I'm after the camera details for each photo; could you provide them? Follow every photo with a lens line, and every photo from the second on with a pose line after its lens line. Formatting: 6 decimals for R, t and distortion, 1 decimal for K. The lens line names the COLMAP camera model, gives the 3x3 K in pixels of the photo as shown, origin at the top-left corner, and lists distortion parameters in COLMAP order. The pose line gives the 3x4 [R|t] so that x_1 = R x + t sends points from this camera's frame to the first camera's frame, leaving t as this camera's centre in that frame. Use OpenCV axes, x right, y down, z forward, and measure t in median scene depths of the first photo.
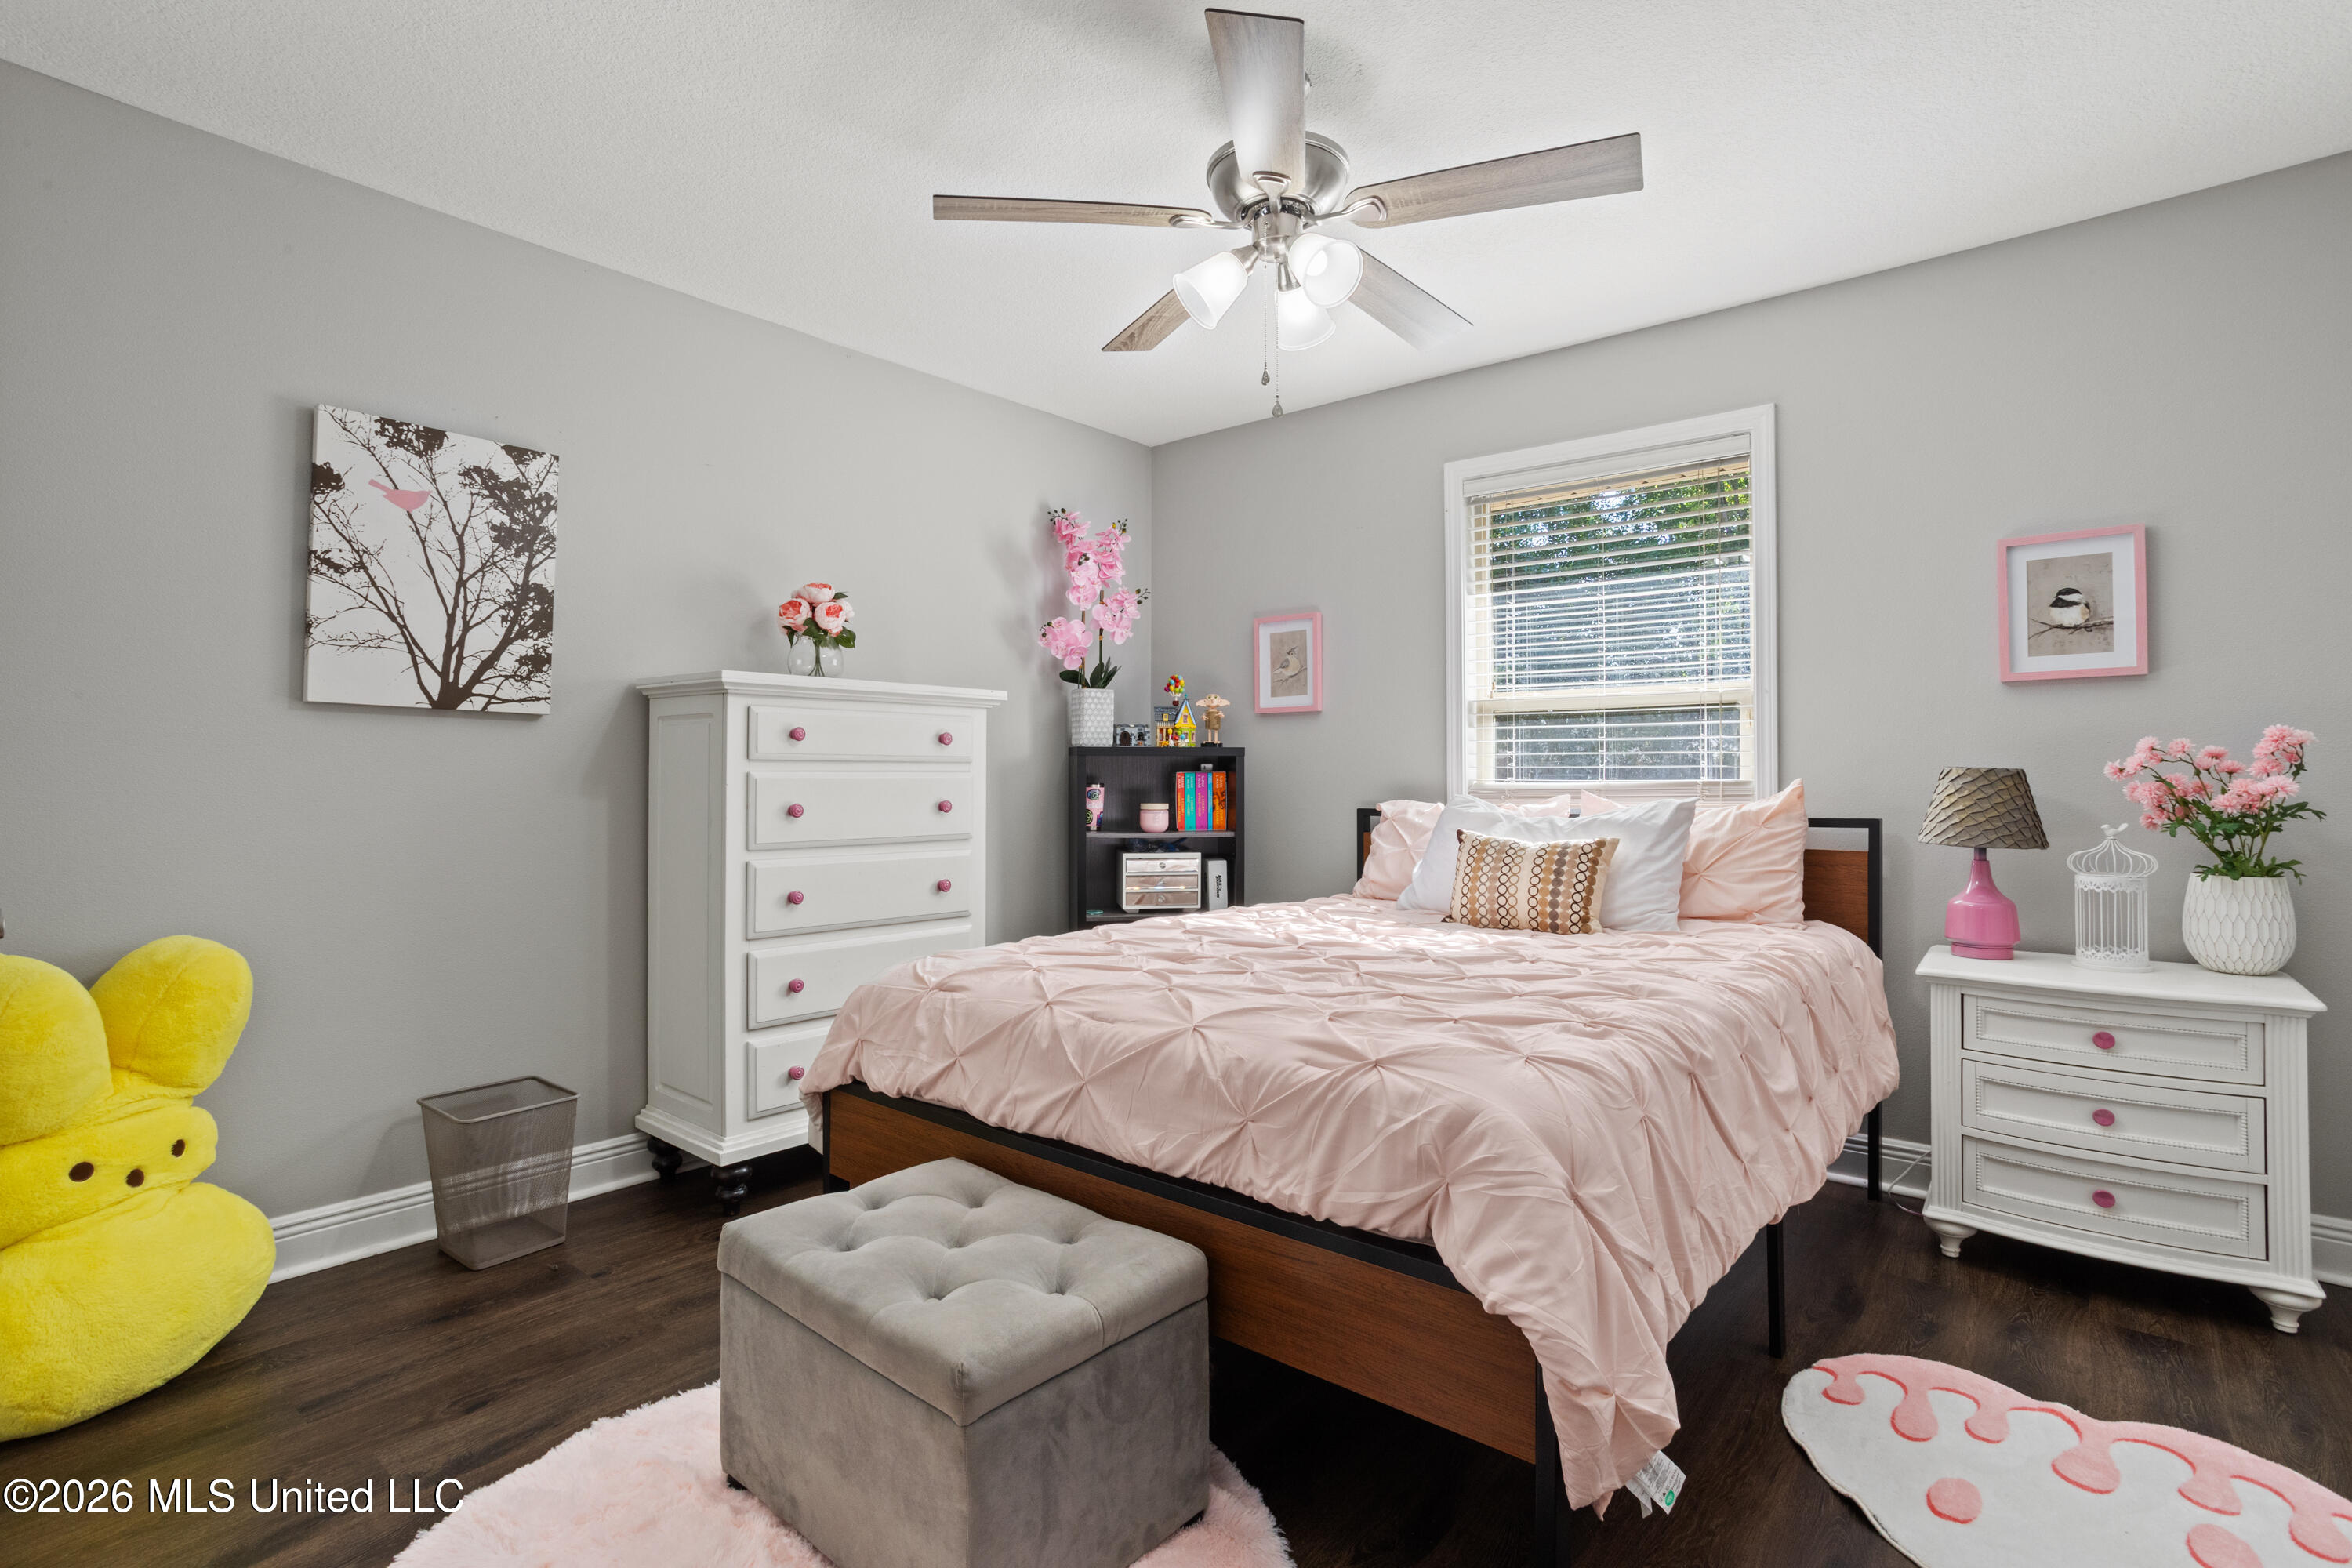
lens RADIAL K [[1139.8, 0, 1181.5], [0, 1139.8, 769.6], [0, 0, 1]] dist [-0.034469, 0.020029]
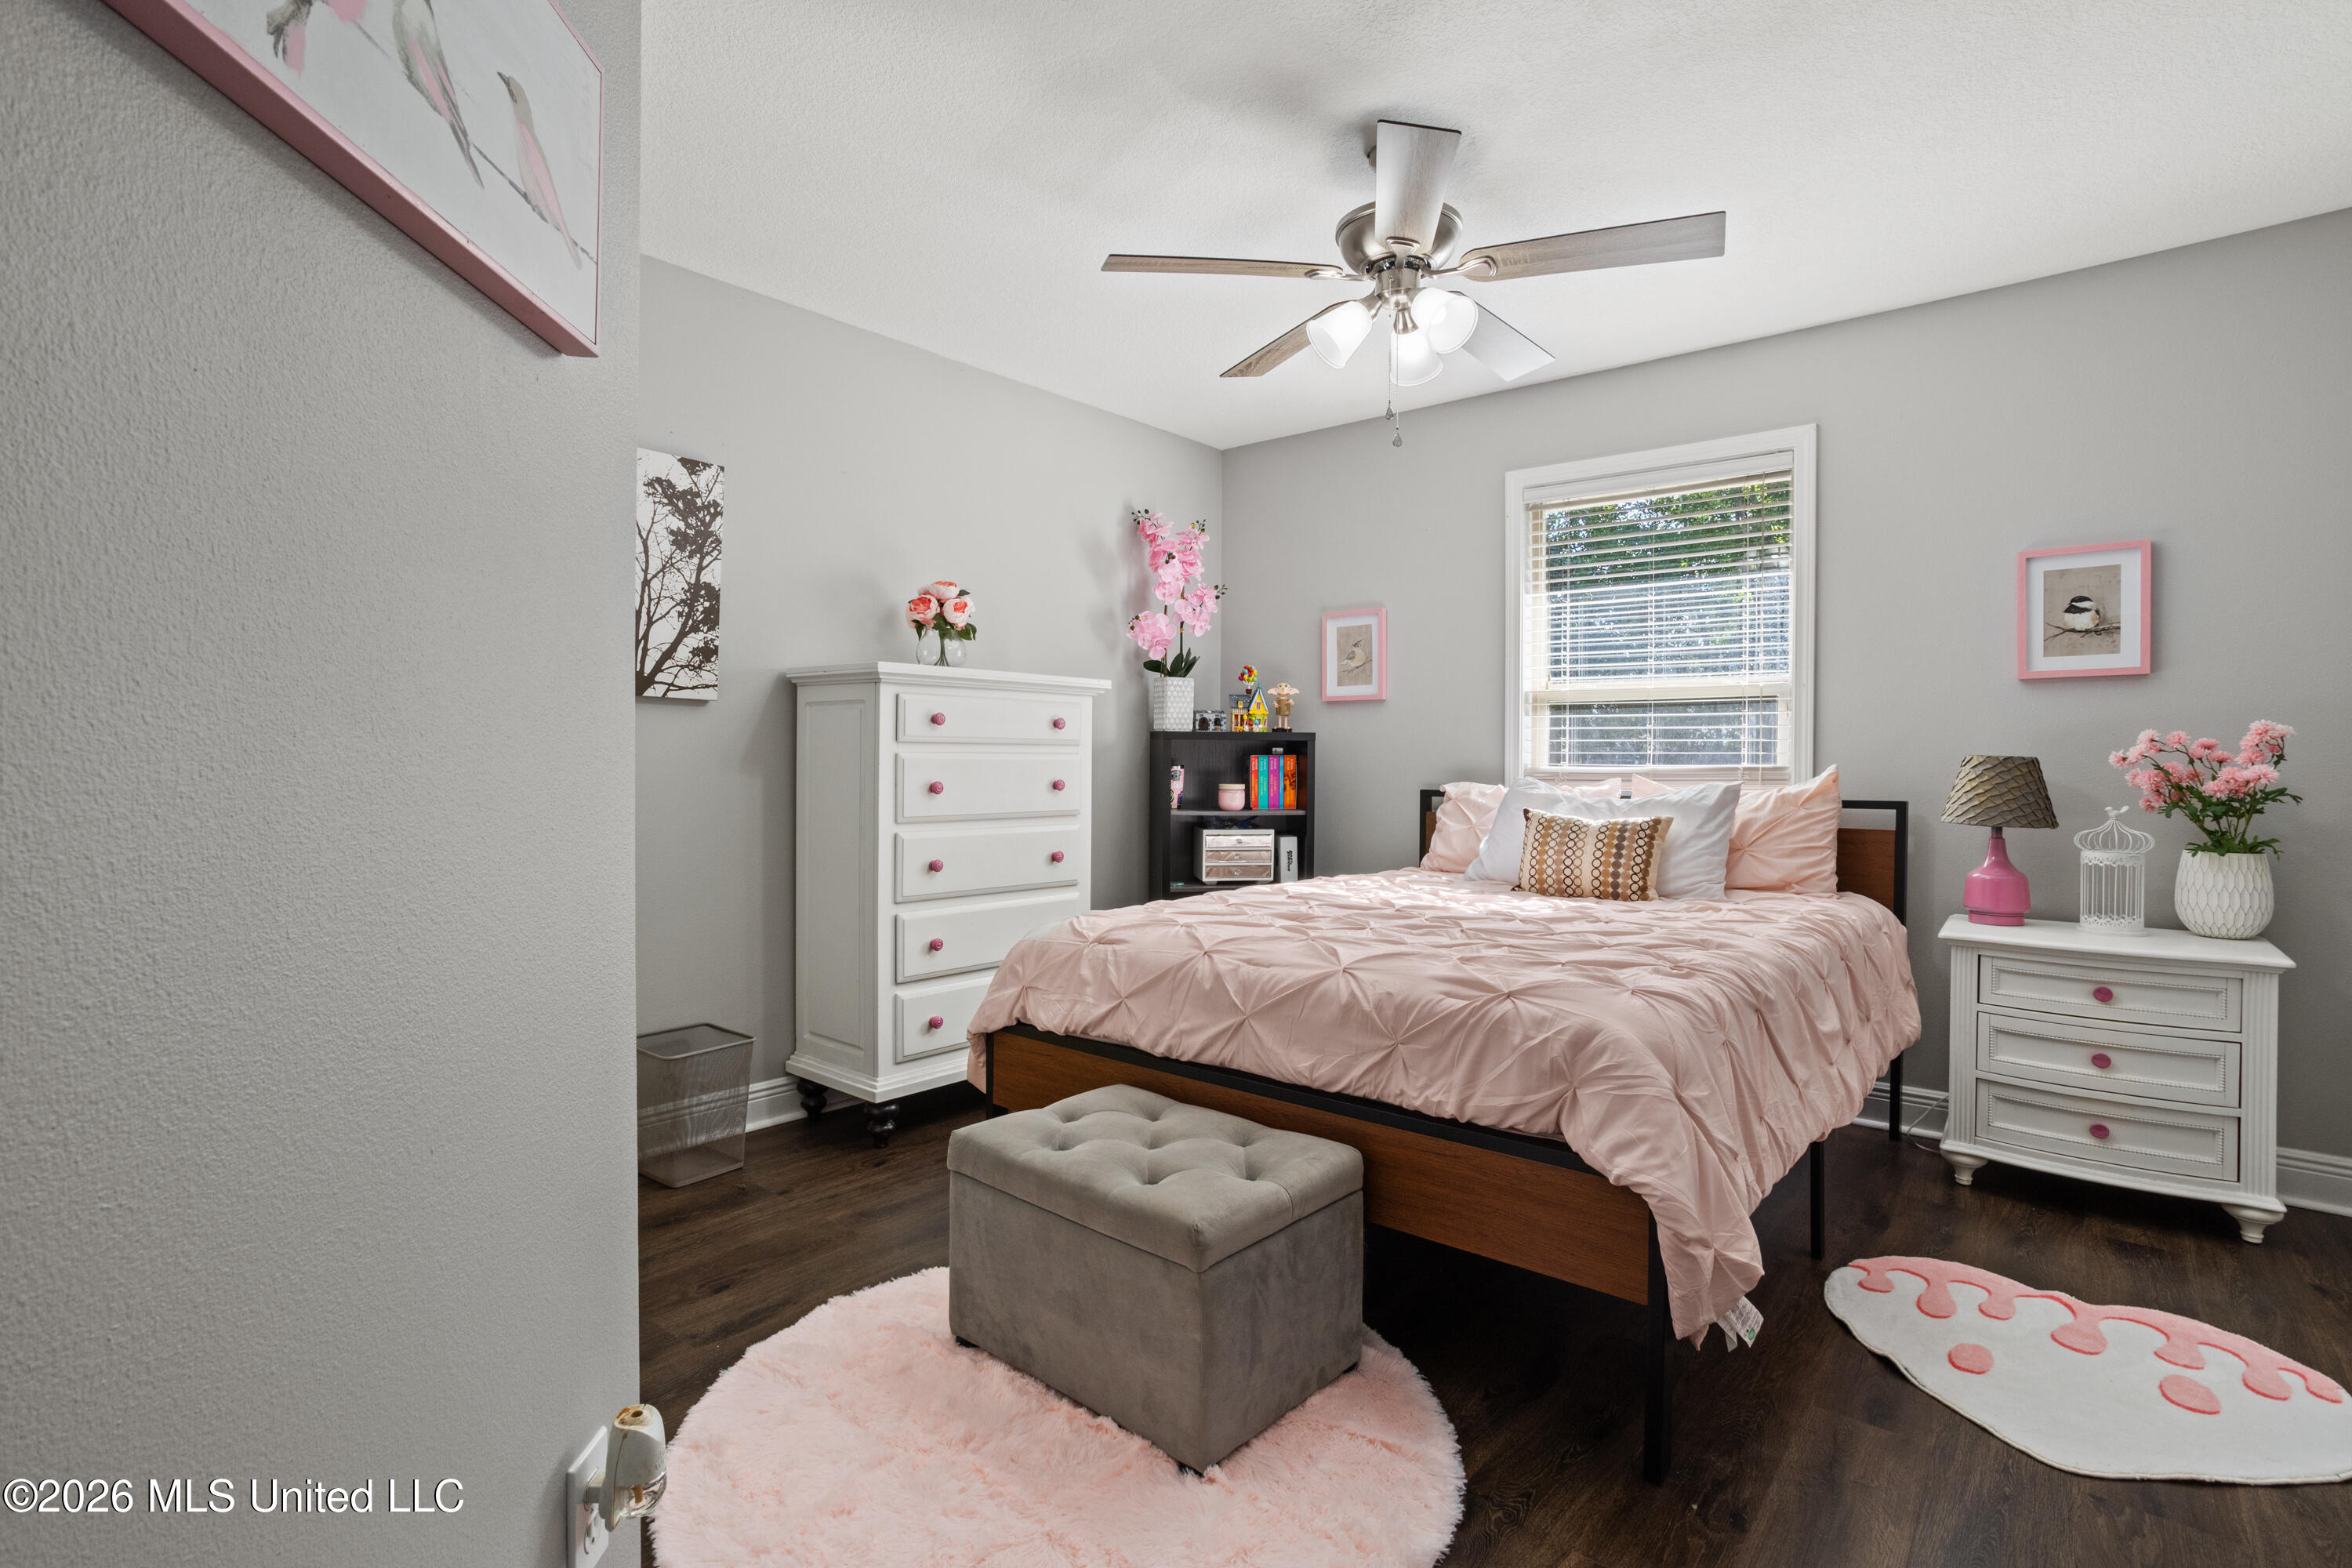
lens RADIAL K [[1139.8, 0, 1182.5], [0, 1139.8, 779.0], [0, 0, 1]] dist [-0.034469, 0.020029]
pose [[0.999981, 0.006010, -0.001168, -0.120084], [-0.005981, 0.999710, 0.023309, -0.000105], [0.001308, -0.023302, 0.999728, -0.144602]]
